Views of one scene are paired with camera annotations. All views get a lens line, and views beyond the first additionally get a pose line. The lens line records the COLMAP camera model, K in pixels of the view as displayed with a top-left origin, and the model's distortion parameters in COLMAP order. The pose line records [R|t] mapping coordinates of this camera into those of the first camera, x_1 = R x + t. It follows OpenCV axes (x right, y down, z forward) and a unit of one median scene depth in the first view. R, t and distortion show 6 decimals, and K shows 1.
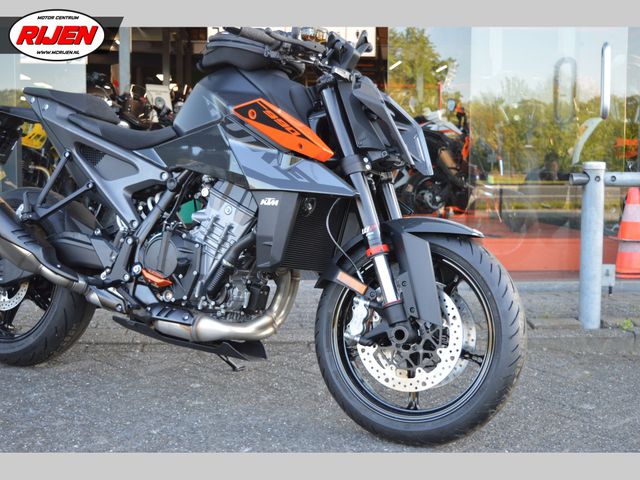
lens RADIAL K [[872.3, 0, 317.7], [0, 872.3, 237.5], [0, 0, 1]] dist [-0.037524, 0.000000]
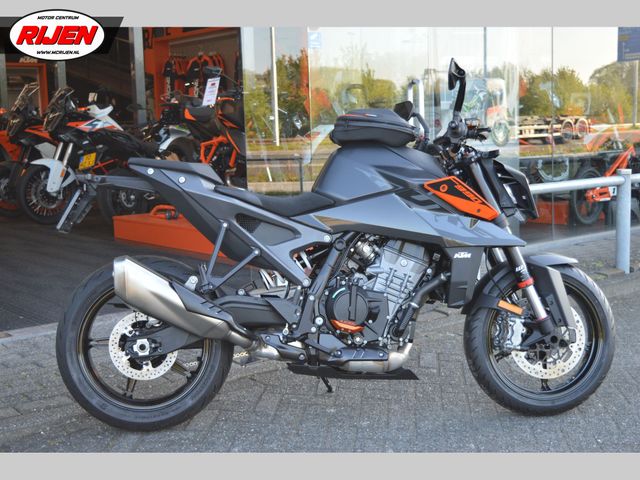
lens RADIAL K [[897.6, 0, 320.6], [0, 897.6, 239.9], [0, 0, 1]] dist [-0.046305, 0.000000]
pose [[0.812726, -0.104124, 0.573266, -0.905456], [0.078073, 0.994491, 0.069948, -0.158851], [-0.577391, -0.012092, 0.816378, 0.031418]]
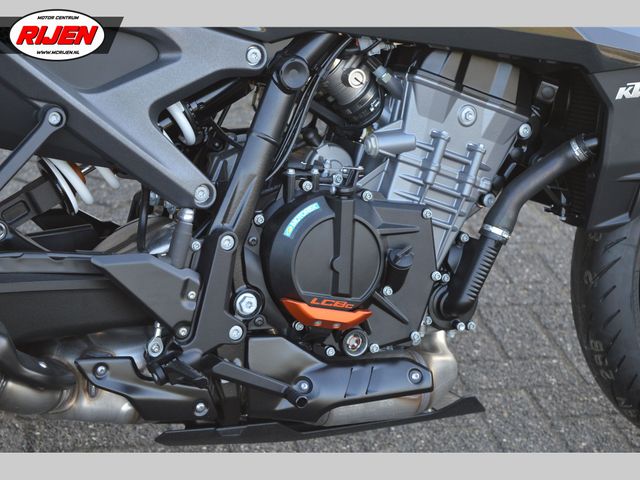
lens RADIAL K [[1426.7, 0, 320.4], [0, 1426.7, 238.6], [0, 0, 1]] dist [0.152579, 0.000000]
pose [[0.611521, -0.296557, 0.733551, -0.674972], [0.072220, 0.944154, 0.321493, -0.204120], [-0.787925, -0.143622, 0.598787, 0.610749]]
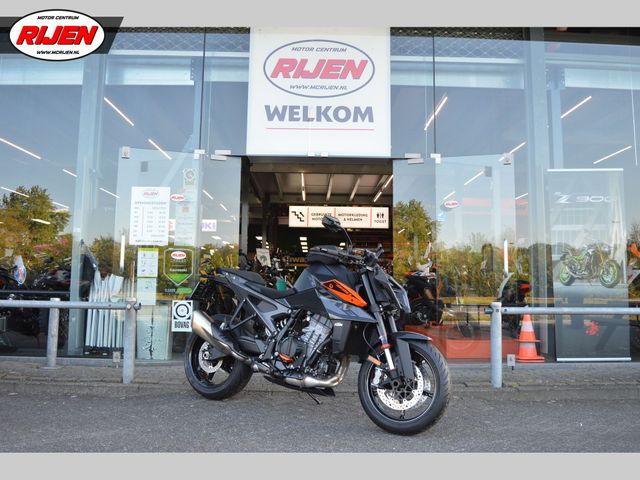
lens RADIAL K [[578.2, 0, 318.2], [0, 578.2, 234.3], [0, 0, 1]] dist [-0.074171, -0.008743]
pose [[0.998279, 0.000189, -0.058651, -0.017688], [-0.010455, 0.984554, -0.174770, -0.007925], [0.057712, 0.175082, 0.982861, -0.491517]]
